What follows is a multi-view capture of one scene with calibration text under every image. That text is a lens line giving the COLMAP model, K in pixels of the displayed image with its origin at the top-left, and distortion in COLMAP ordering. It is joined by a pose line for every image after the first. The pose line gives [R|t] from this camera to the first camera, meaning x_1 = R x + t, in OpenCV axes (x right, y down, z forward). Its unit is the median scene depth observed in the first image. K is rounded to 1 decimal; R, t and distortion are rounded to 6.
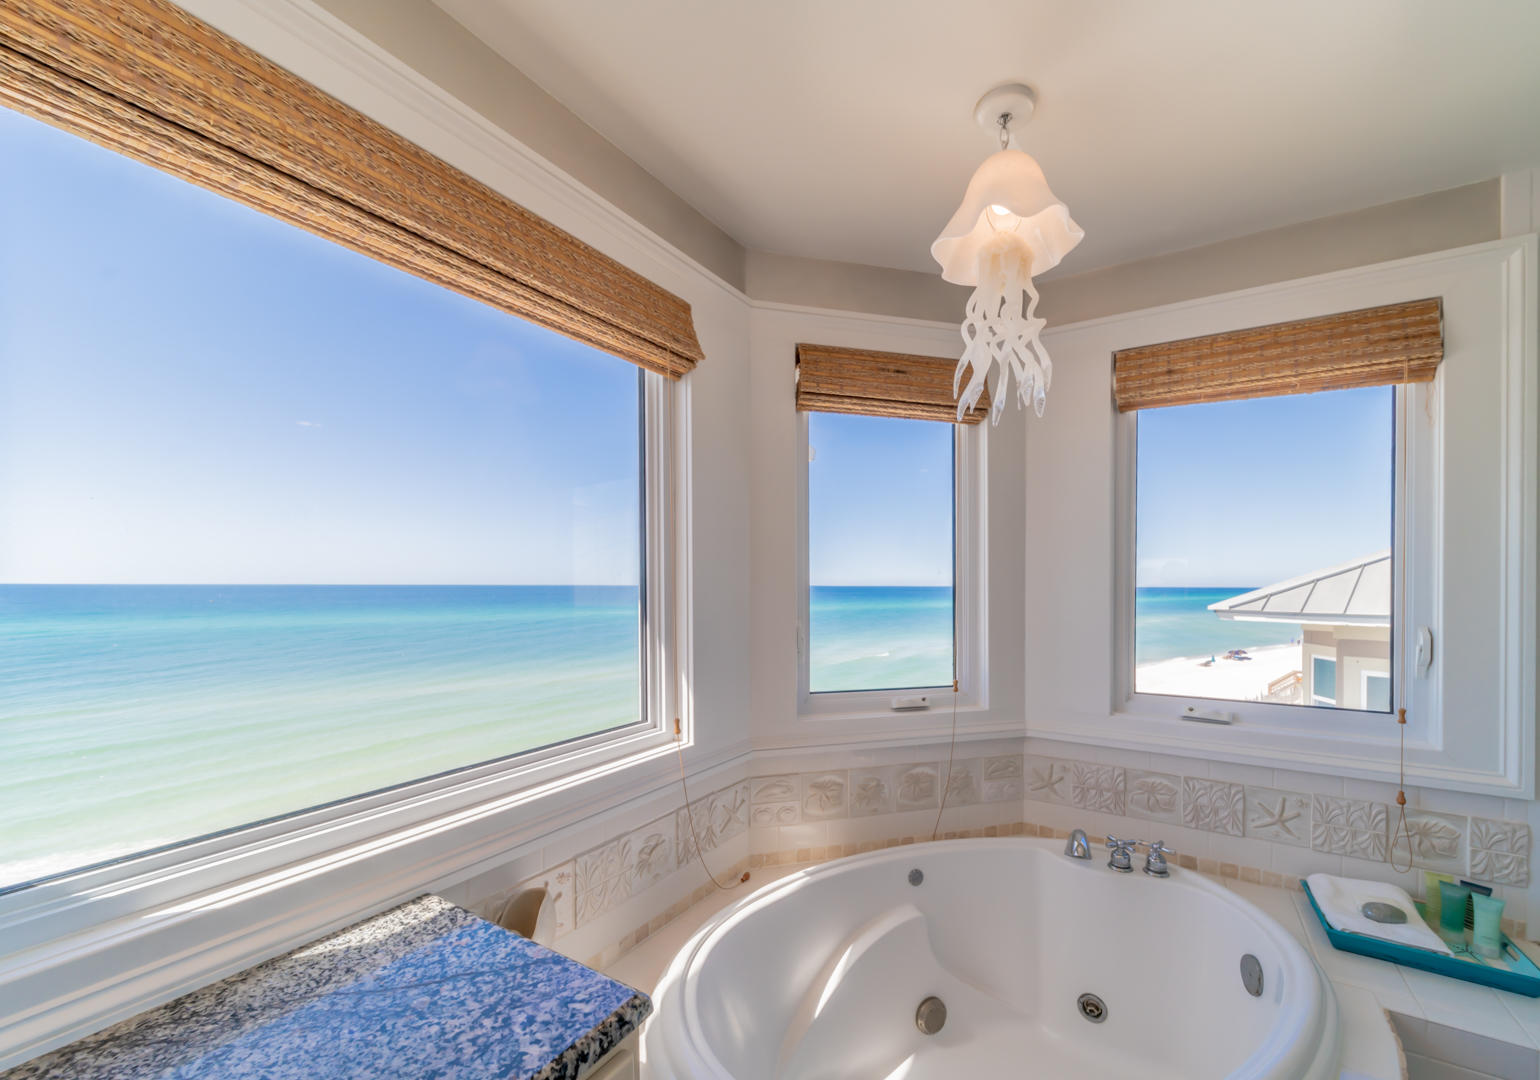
lens RADIAL K [[601.8, 0, 812.8], [0, 601.8, 586.4], [0, 0, 1]] dist [0.003007, -0.000058]
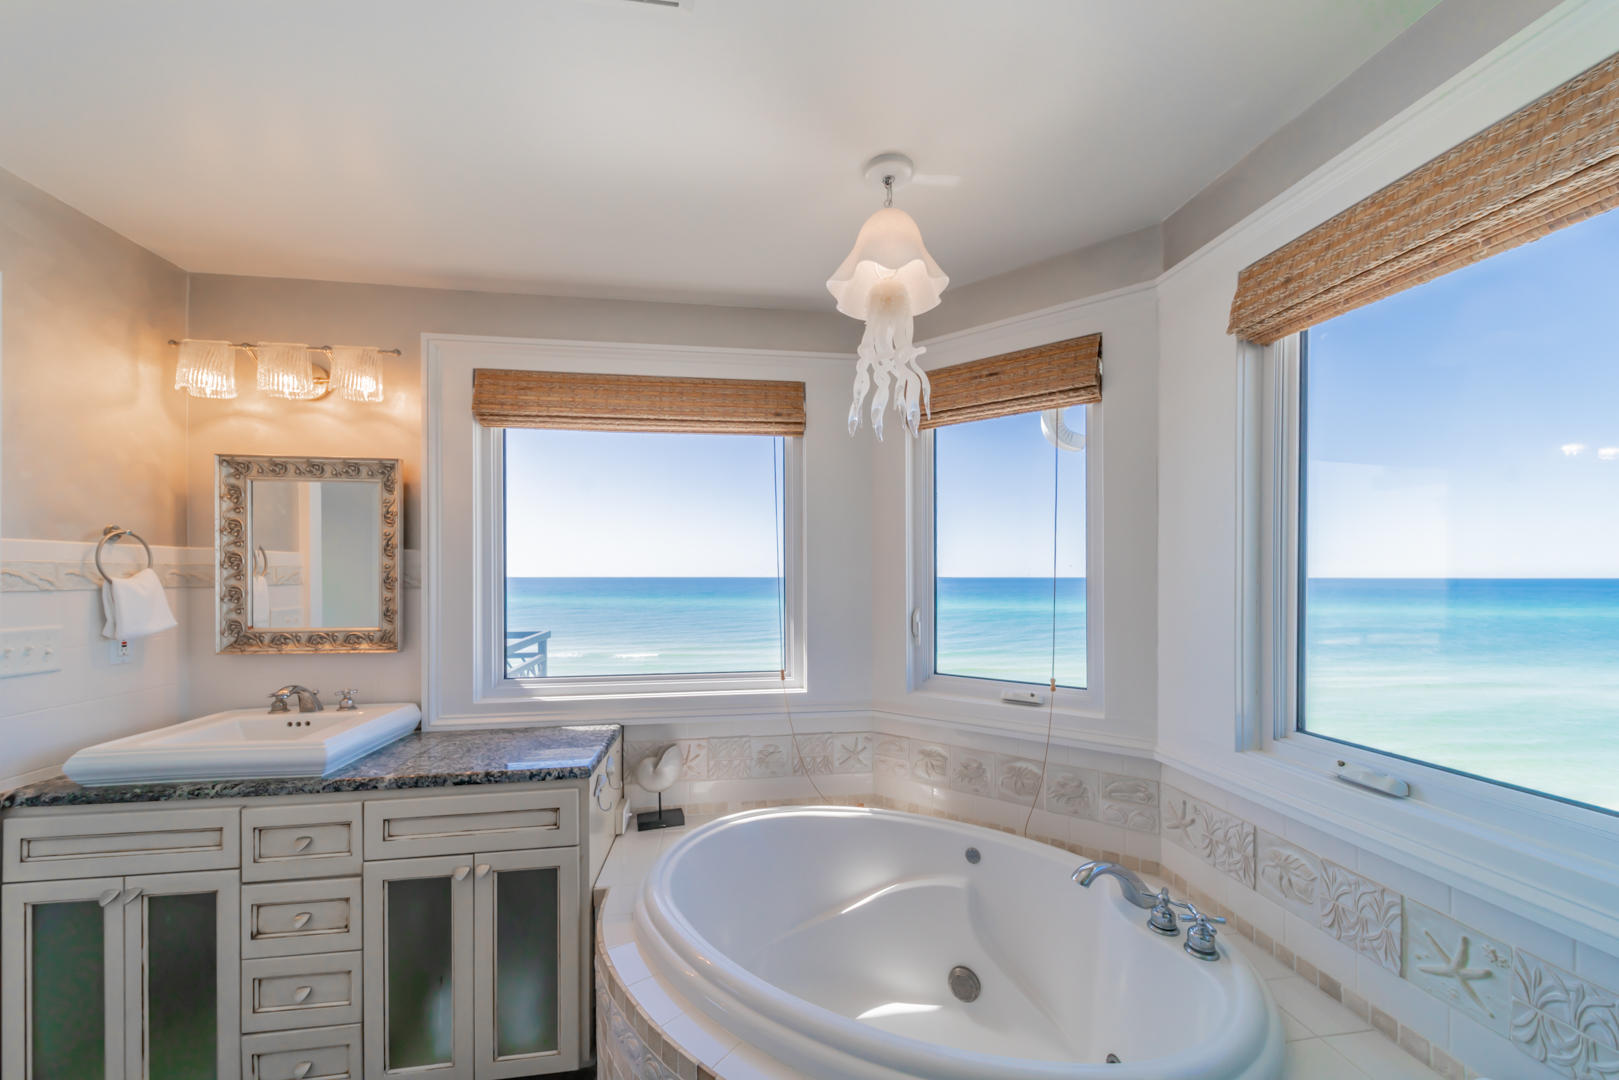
lens RADIAL K [[588.7, 0, 805.0], [0, 588.7, 575.9], [0, 0, 1]] dist [-0.001321, -0.000664]
pose [[0.622258, -0.002996, -0.782807, 0.758537], [-0.000269, 0.999992, -0.004041, -0.004054], [0.782812, 0.002726, 0.622252, 0.117016]]
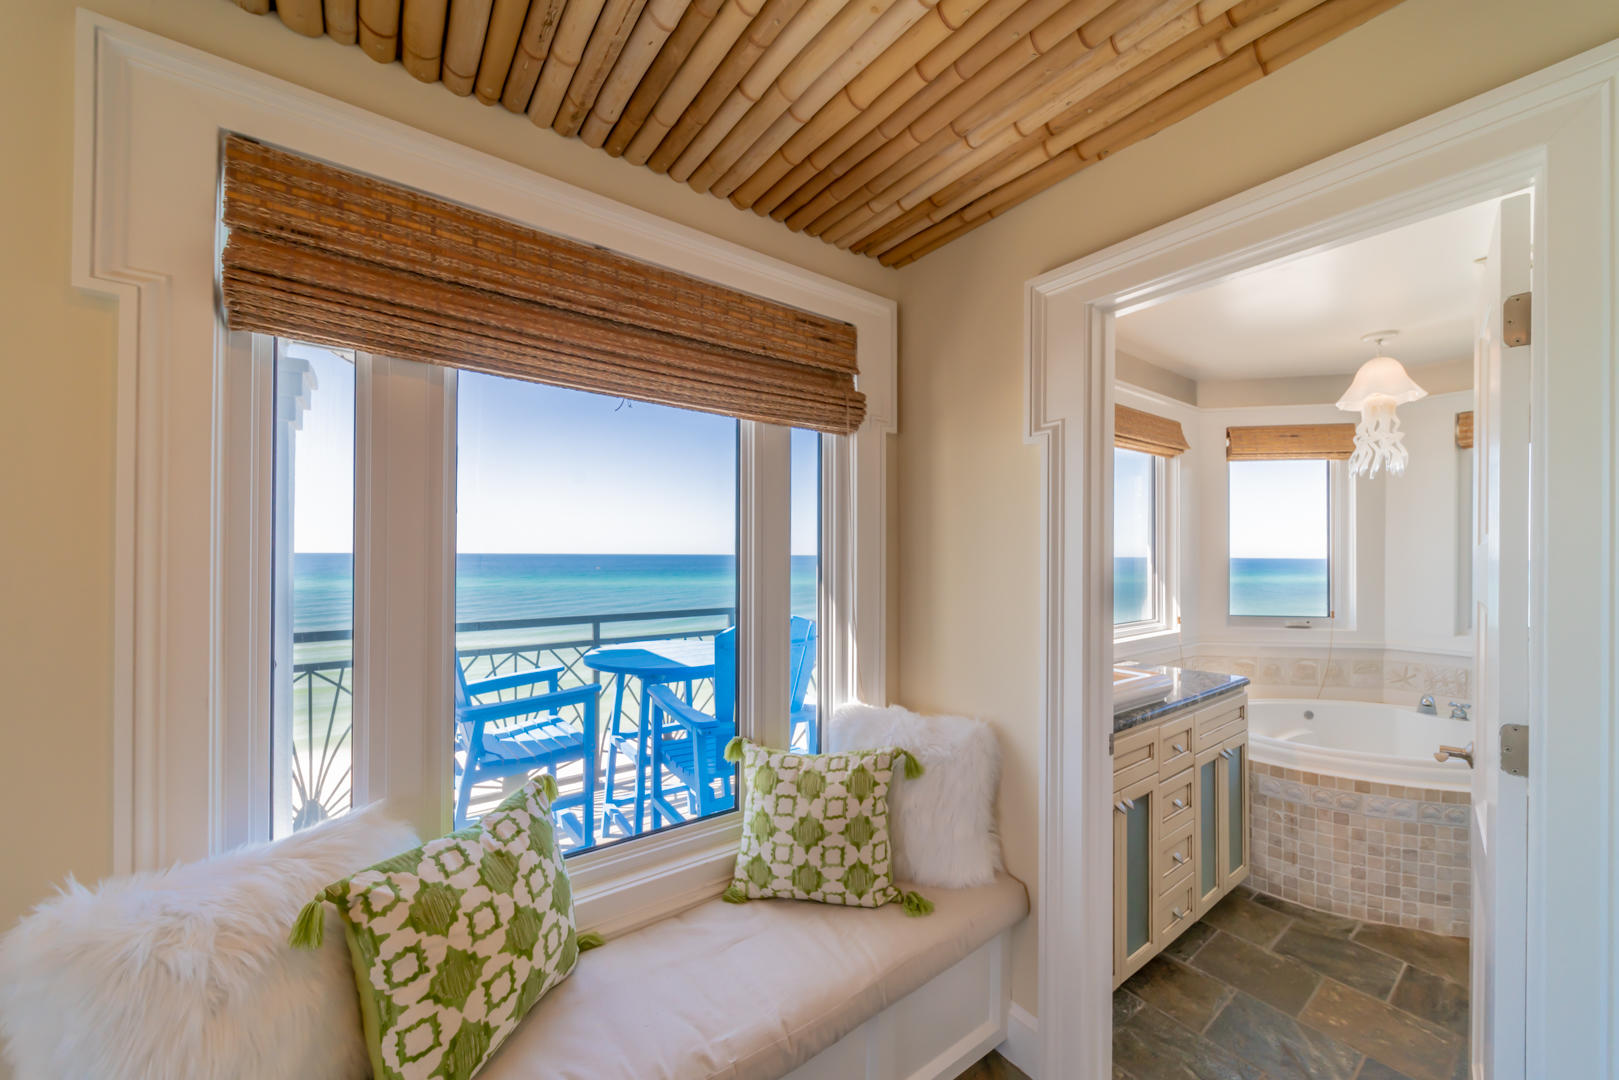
lens RADIAL K [[588.7, 0, 802.3], [0, 588.7, 551.9], [0, 0, 1]] dist [-0.001321, -0.000664]
pose [[0.913996, 0.002578, -0.405715, -0.489282], [-0.002668, 0.999996, 0.000343, -0.011173], [0.405715, 0.000769, 0.913999, -1.203483]]
